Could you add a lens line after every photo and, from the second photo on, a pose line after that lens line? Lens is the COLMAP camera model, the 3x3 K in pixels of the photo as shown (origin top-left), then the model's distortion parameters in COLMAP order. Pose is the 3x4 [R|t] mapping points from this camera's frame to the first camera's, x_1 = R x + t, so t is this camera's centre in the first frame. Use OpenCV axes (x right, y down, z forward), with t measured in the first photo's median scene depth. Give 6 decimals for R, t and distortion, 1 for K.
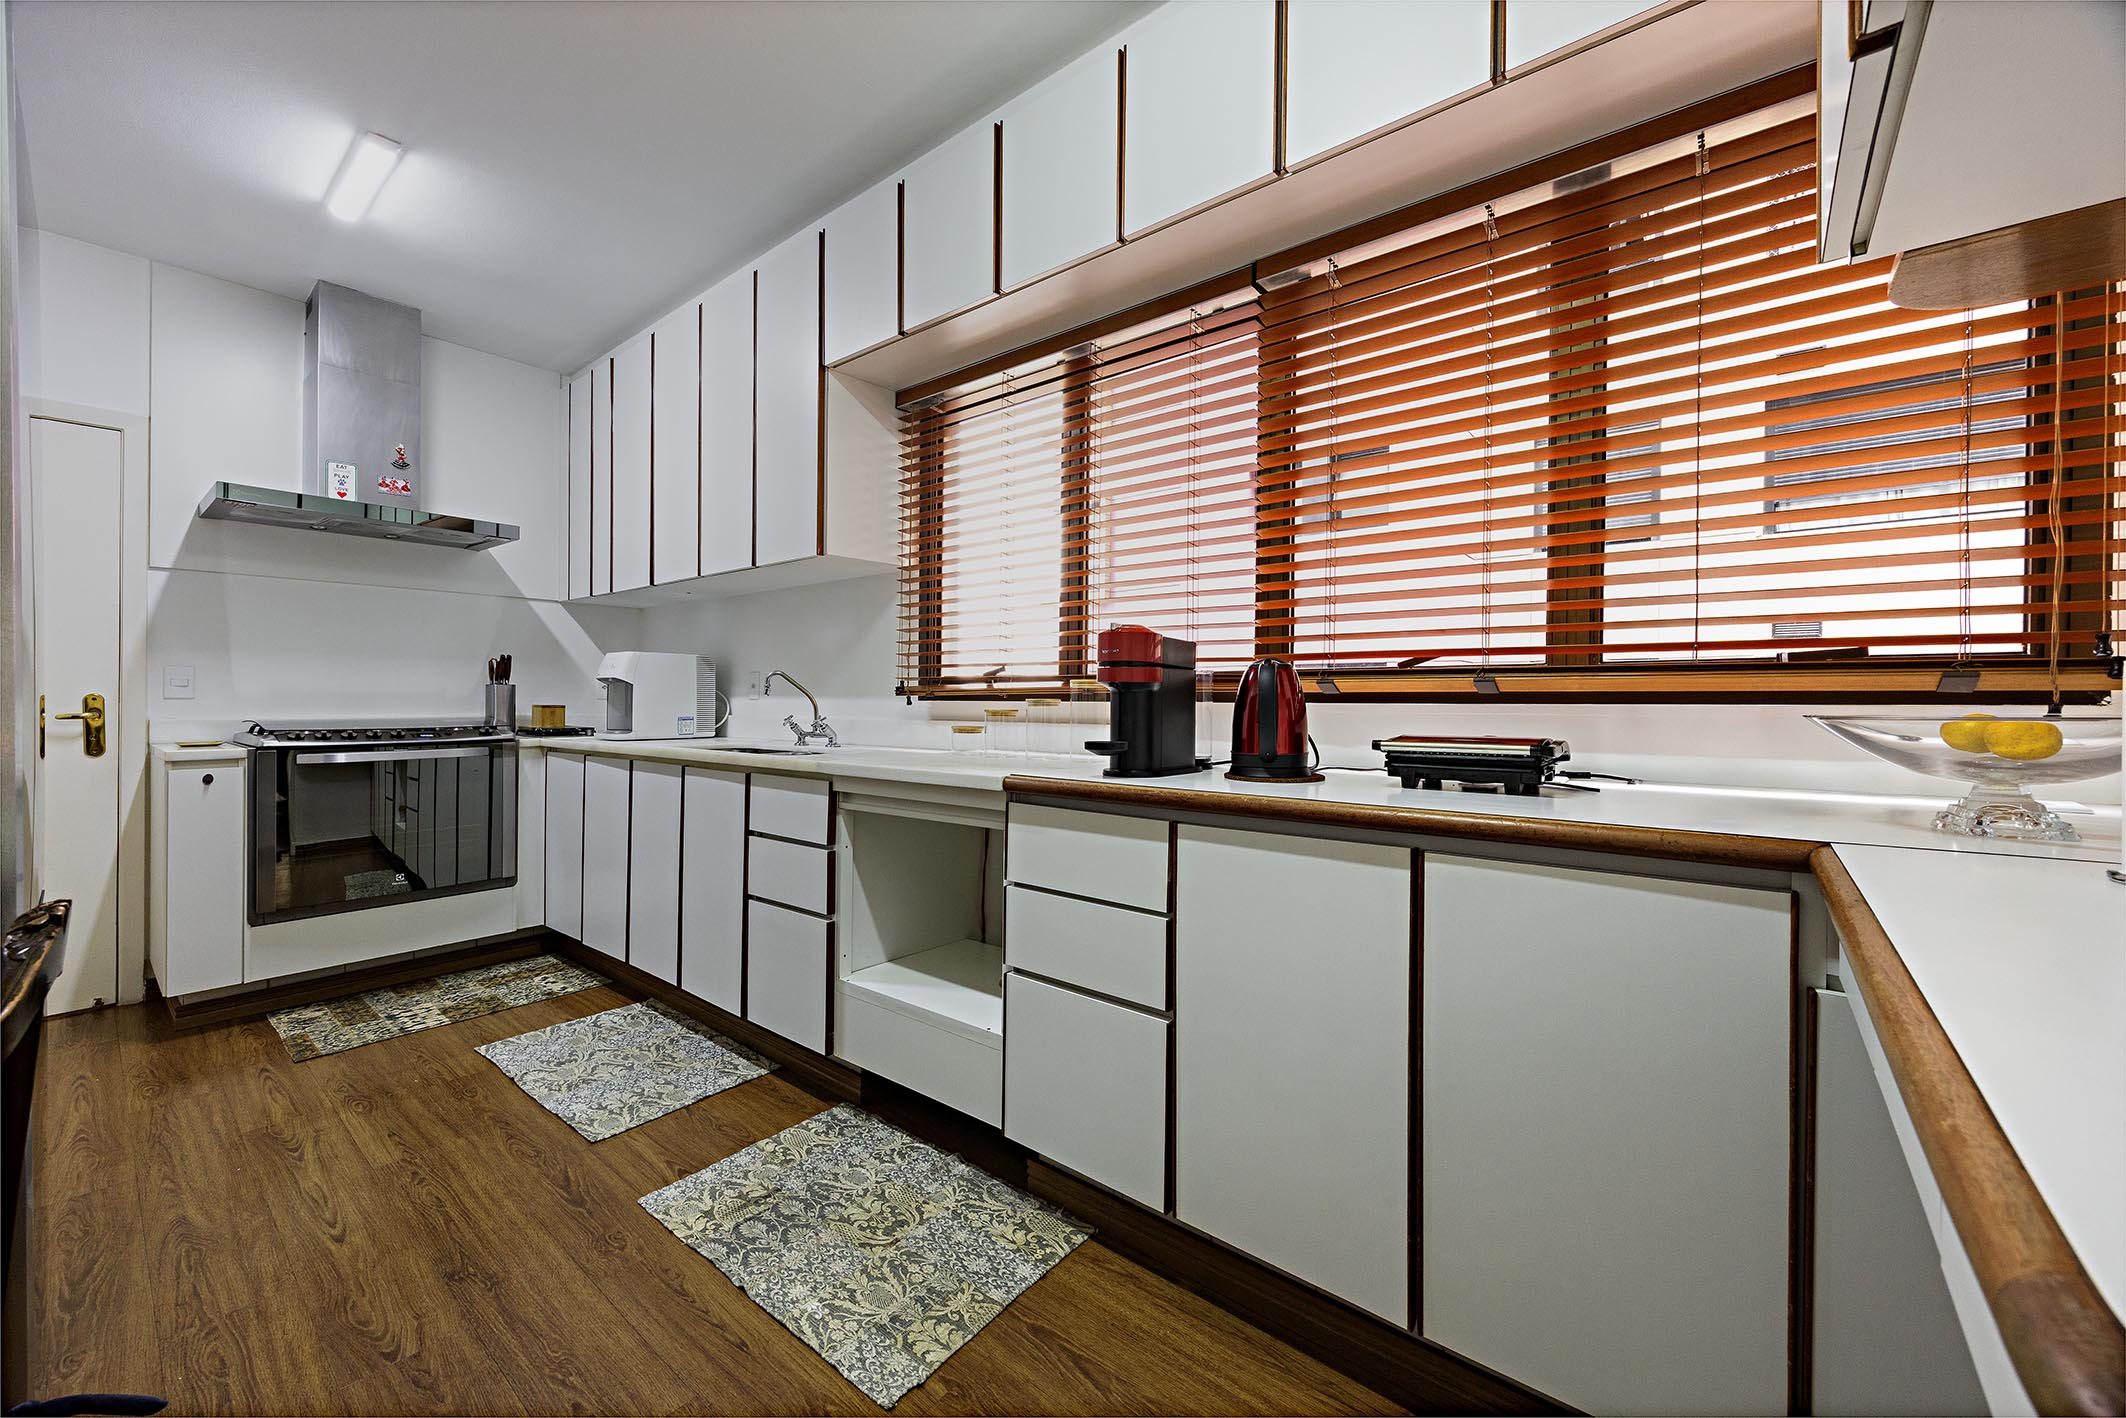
lens RADIAL K [[834.7, 0, 1063.0], [0, 834.7, 709.0], [0, 0, 1]] dist [0.002543, 0.000238]
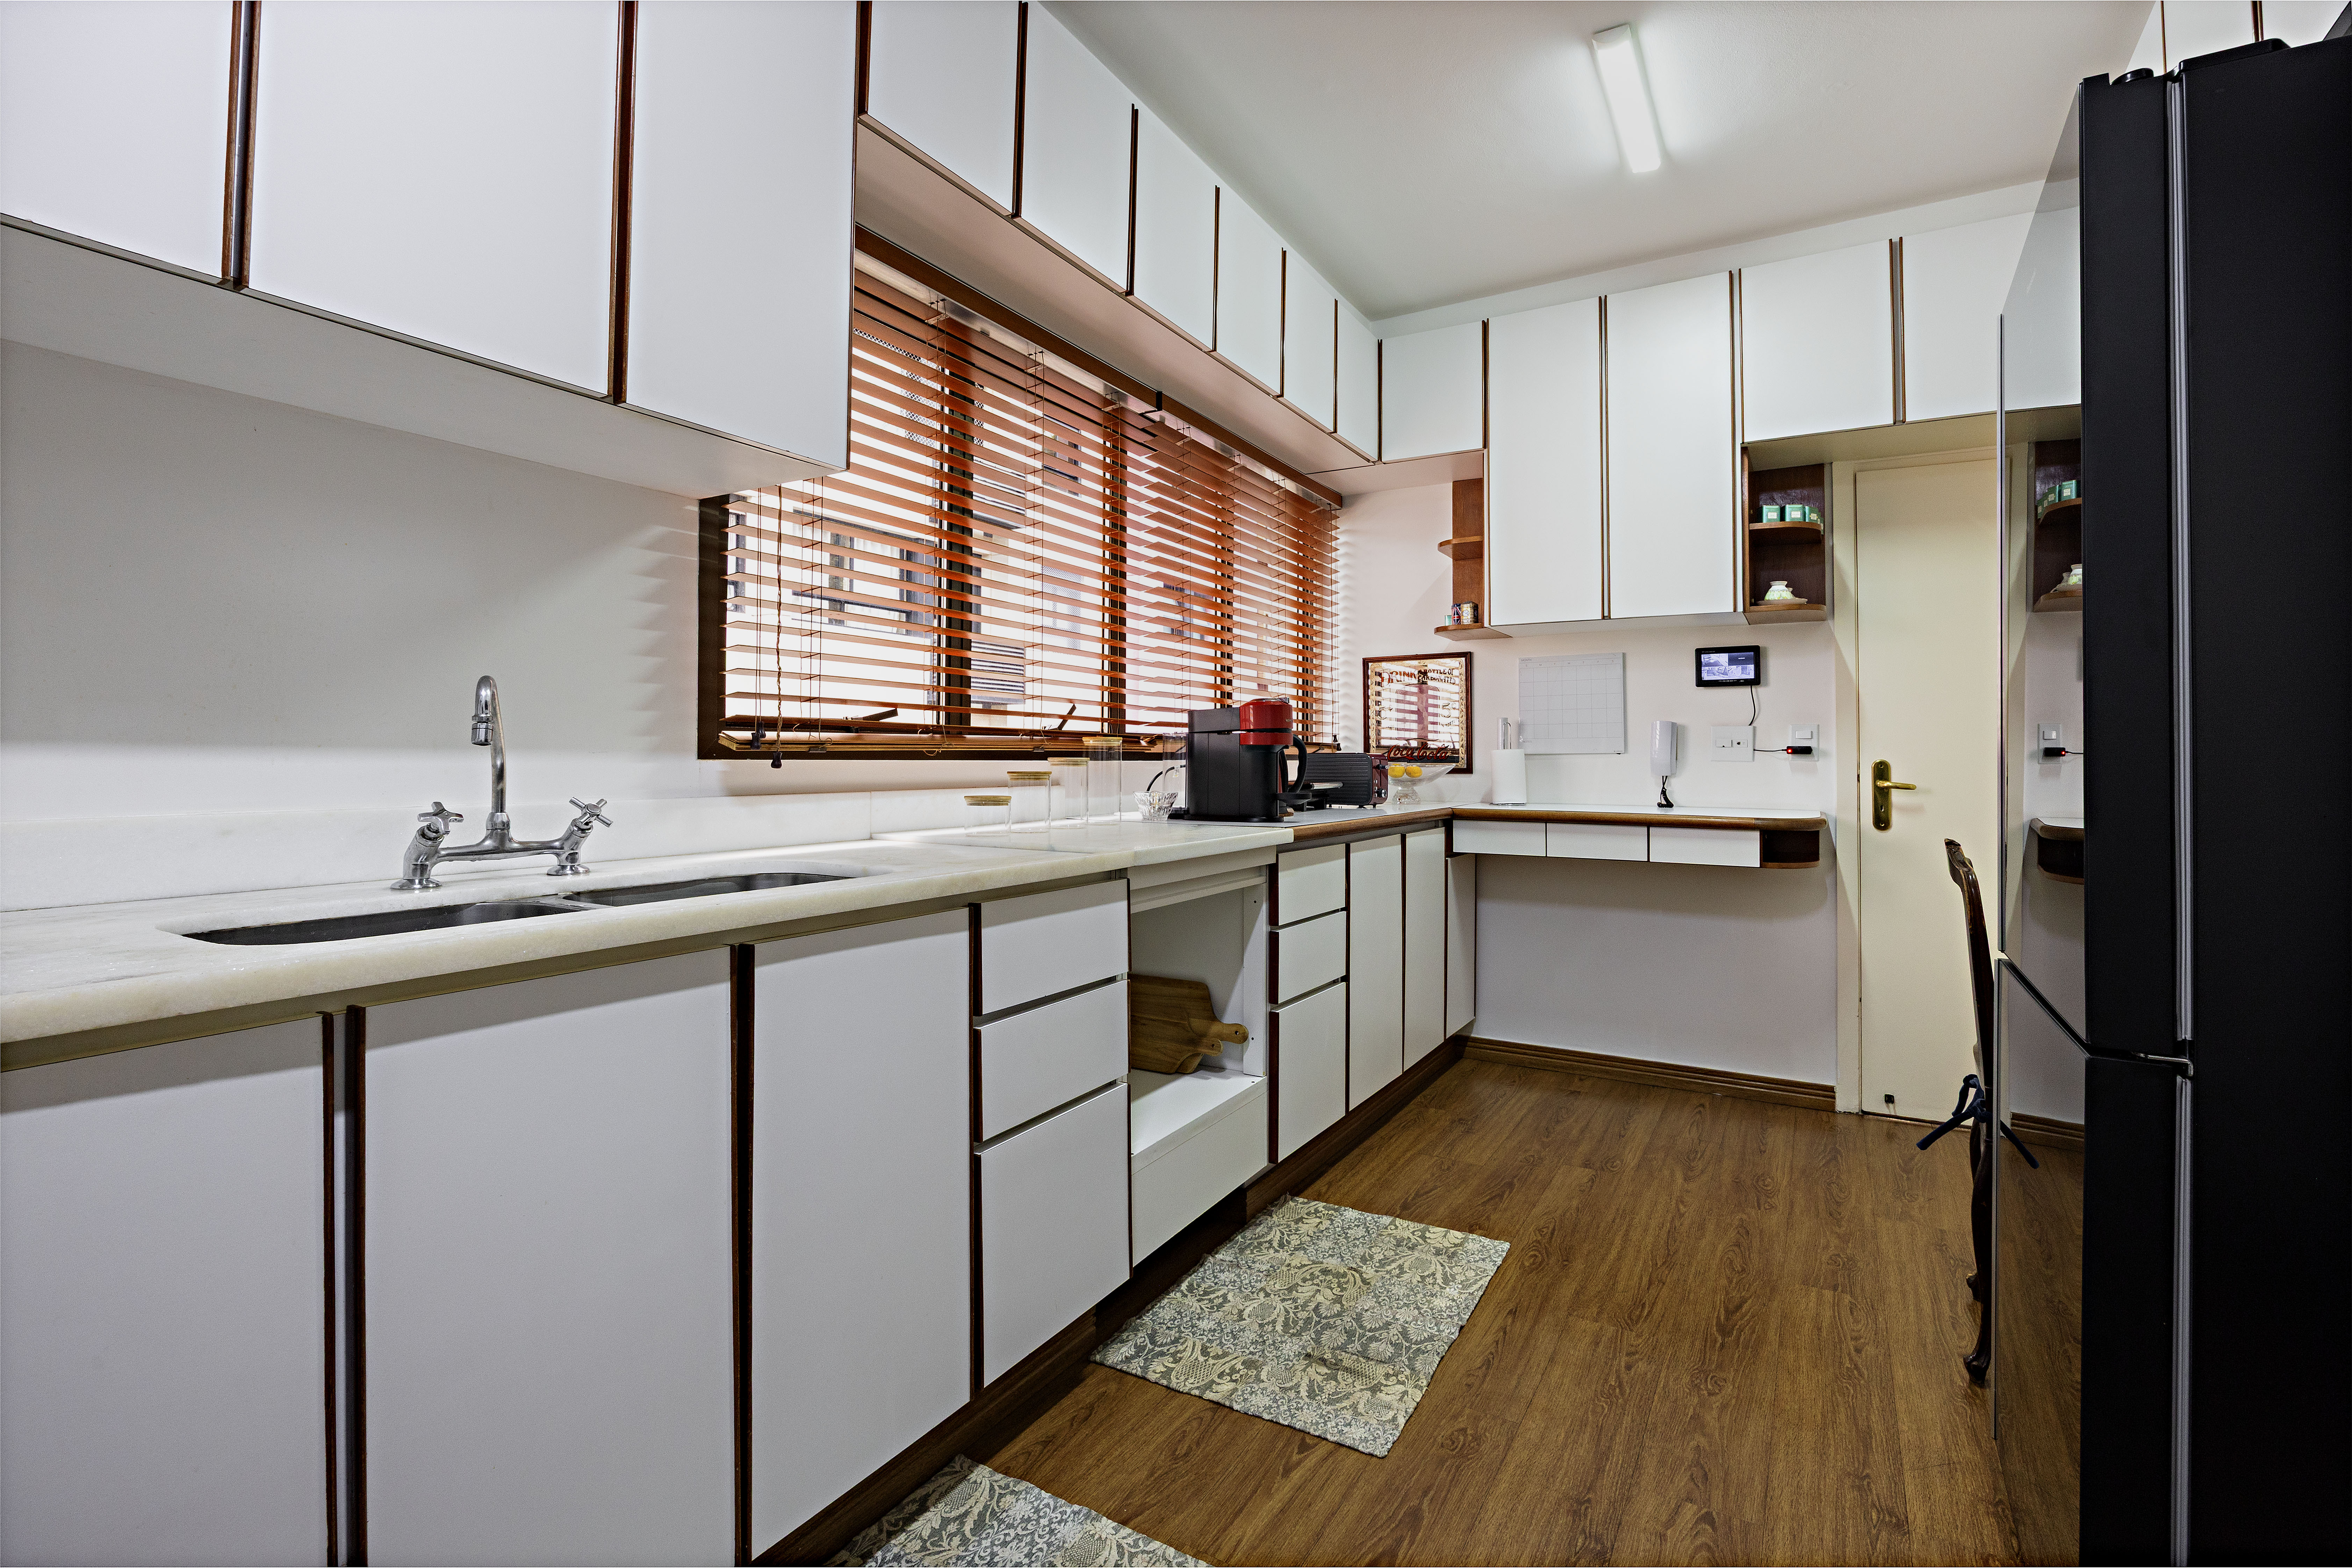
lens RADIAL K [[1068.6, 0, 1173.9], [0, 1068.6, 755.8], [0, 0, 1]] dist [-0.003889, -0.000366]
pose [[-0.153079, -0.000351, 0.988214, -1.438249], [0.005847, 0.999982, 0.001261, -0.019232], [-0.988197, 0.005971, -0.153074, 1.360981]]
